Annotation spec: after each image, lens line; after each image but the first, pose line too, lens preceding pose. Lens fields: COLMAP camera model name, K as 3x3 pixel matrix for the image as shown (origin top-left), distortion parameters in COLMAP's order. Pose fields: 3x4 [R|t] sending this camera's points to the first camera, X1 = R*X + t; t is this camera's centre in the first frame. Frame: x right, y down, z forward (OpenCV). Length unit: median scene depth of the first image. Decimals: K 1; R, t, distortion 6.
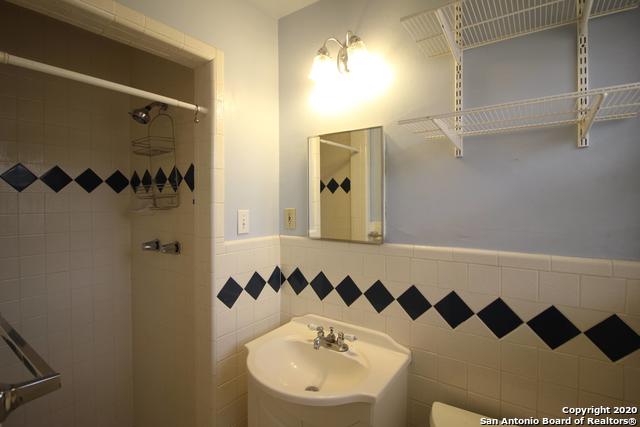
lens RADIAL K [[314.5, 0, 320.9], [0, 314.5, 216.1], [0, 0, 1]] dist [-0.005307, -0.005980]
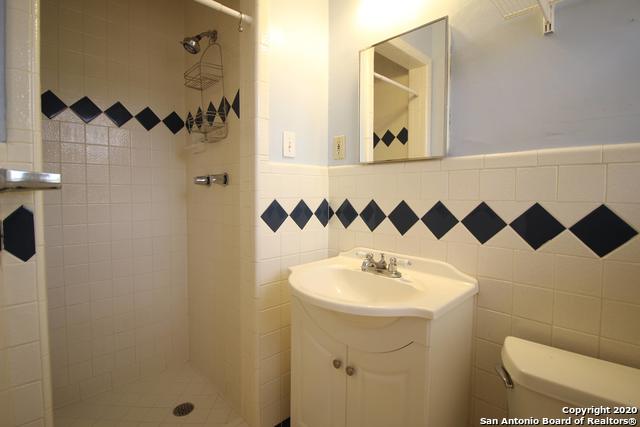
lens RADIAL K [[314.5, 0, 318.5], [0, 314.5, 210.5], [0, 0, 1]] dist [-0.005307, -0.005980]
pose [[0.983269, 0.015210, -0.181526, 0.014546], [-0.009835, 0.999487, 0.030474, 0.195777], [0.181896, -0.028179, 0.982914, 0.089138]]
